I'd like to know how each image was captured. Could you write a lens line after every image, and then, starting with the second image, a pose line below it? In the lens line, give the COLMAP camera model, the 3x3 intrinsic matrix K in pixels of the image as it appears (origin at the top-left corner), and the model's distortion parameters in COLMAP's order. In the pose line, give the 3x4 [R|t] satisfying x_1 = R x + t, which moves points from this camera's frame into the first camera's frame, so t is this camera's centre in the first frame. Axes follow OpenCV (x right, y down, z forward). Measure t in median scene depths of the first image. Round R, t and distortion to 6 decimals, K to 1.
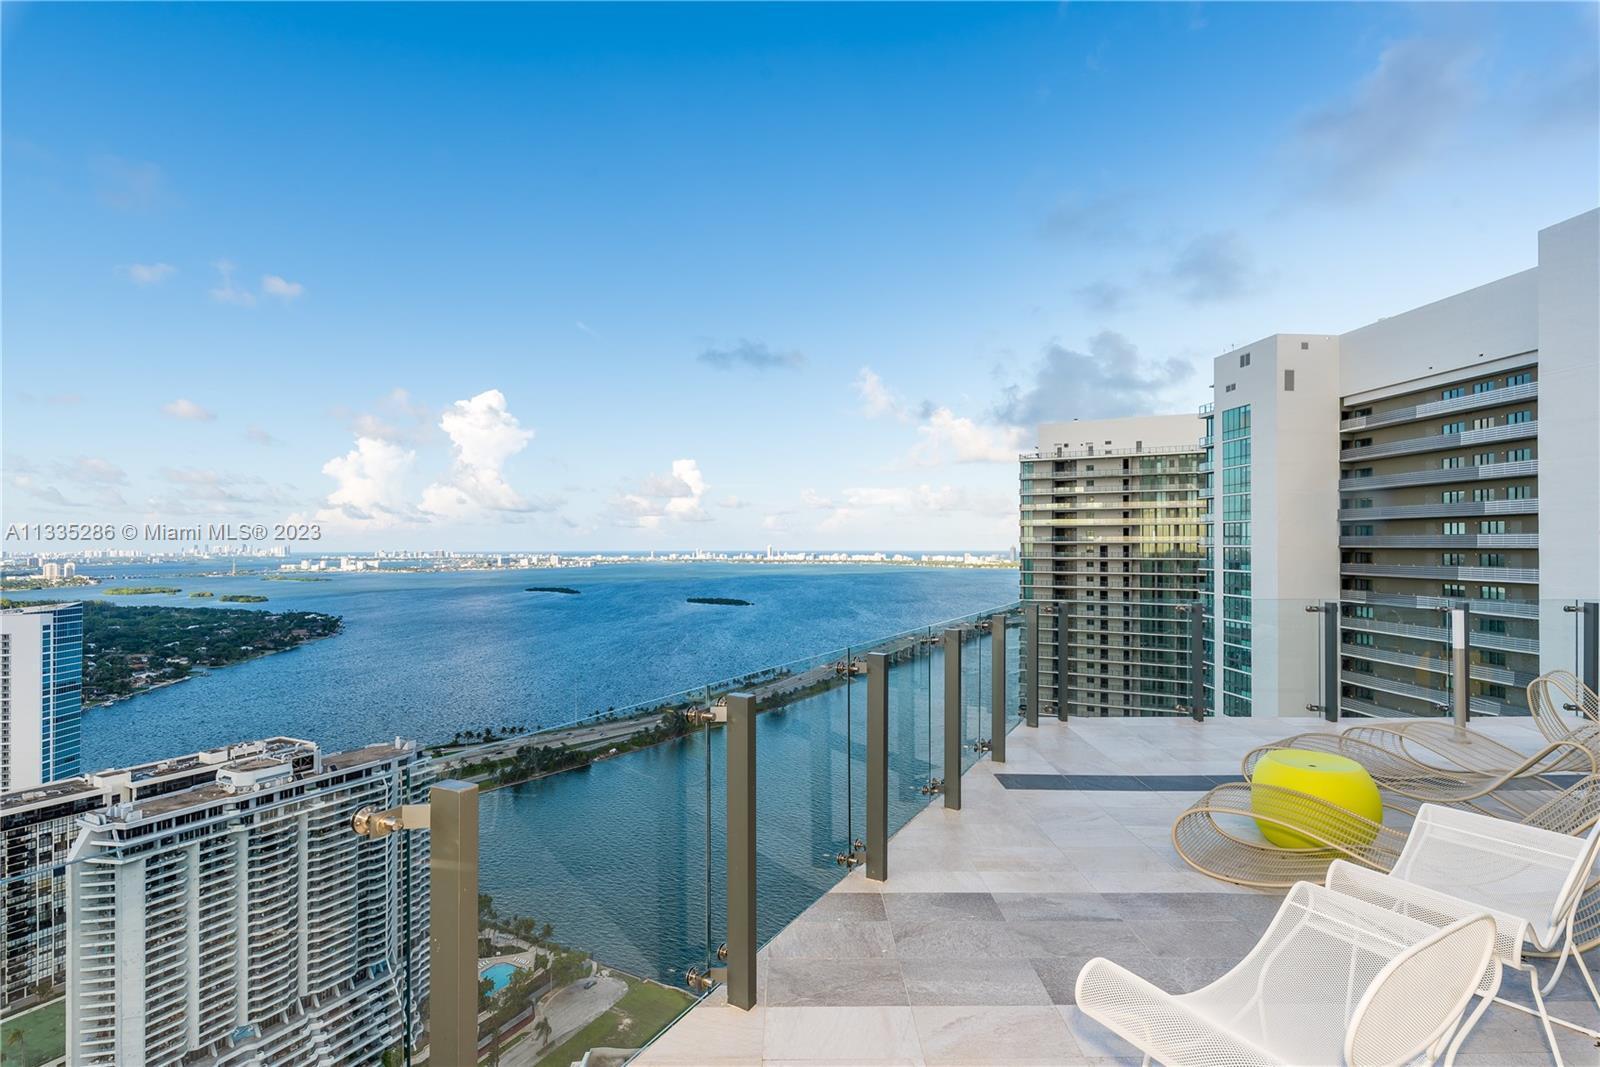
lens RADIAL K [[799.8, 0, 785.1], [0, 799.8, 540.8], [0, 0, 1]] dist [-0.002645, 0.002815]
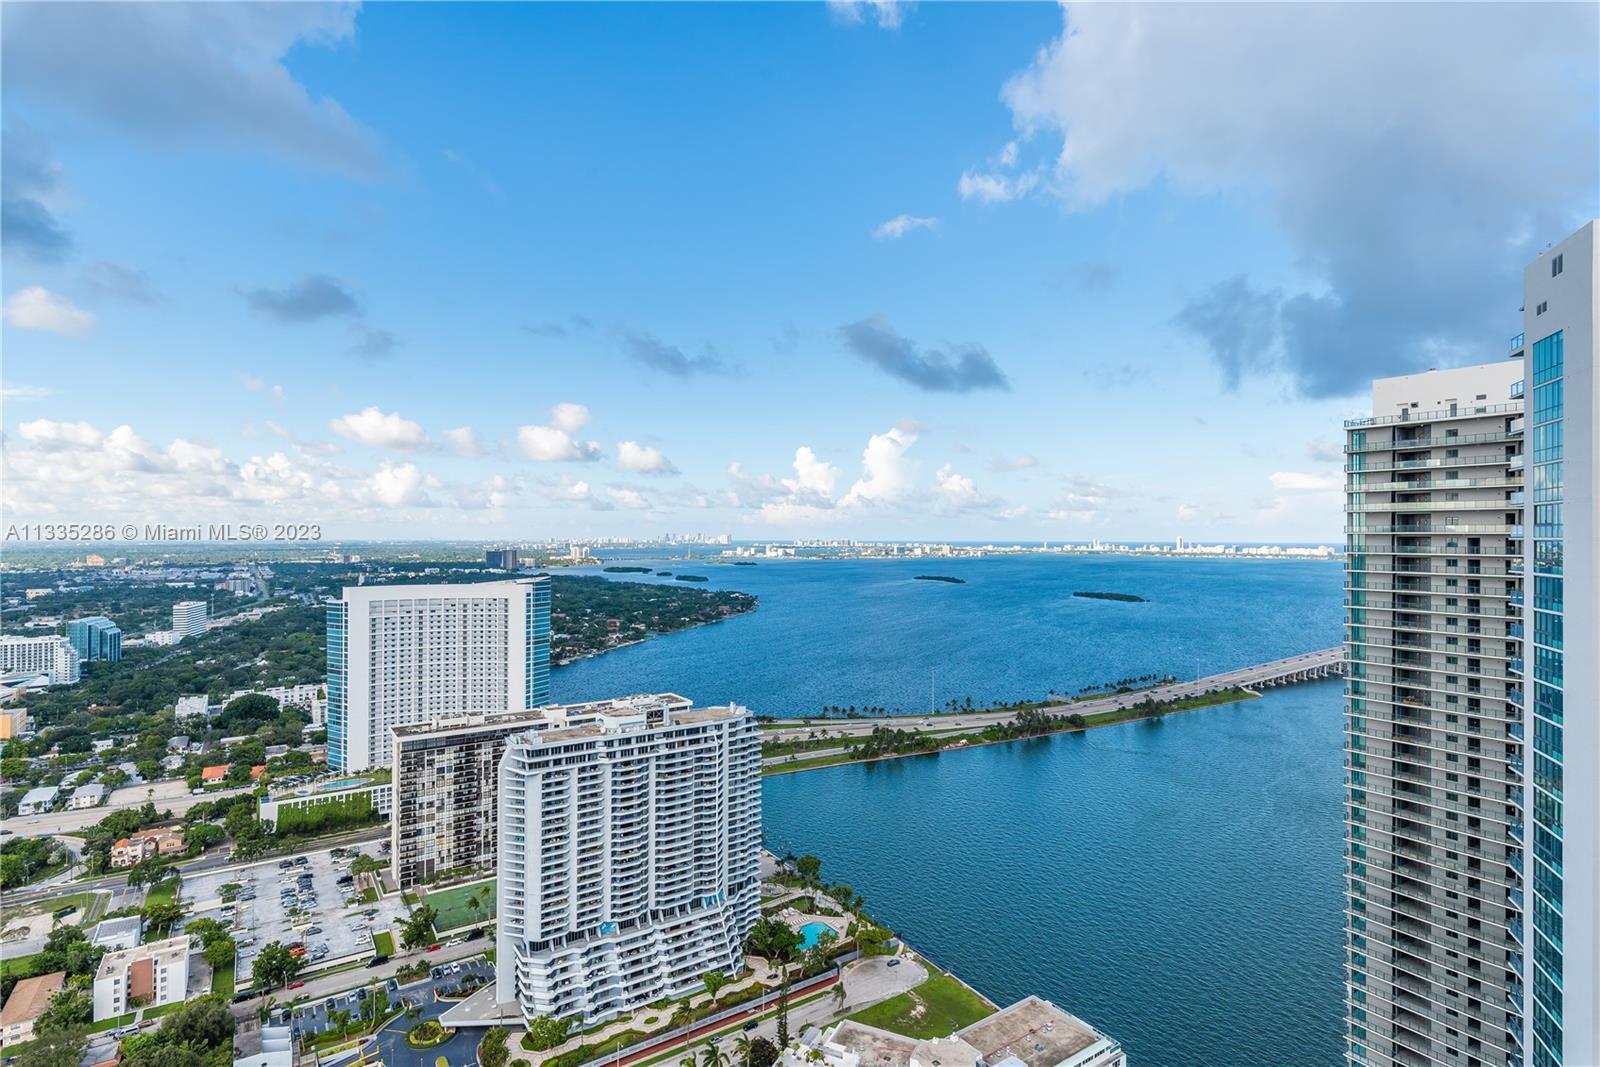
lens RADIAL K [[799.8, 0, 802.1], [0, 799.8, 527.6], [0, 0, 1]] dist [-0.002645, 0.002815]
pose [[0.878838, -0.000783, -0.477120, 0.177682], [-0.001435, 0.999990, -0.004283, 0.000664], [0.477118, 0.004449, 0.878828, 0.050280]]
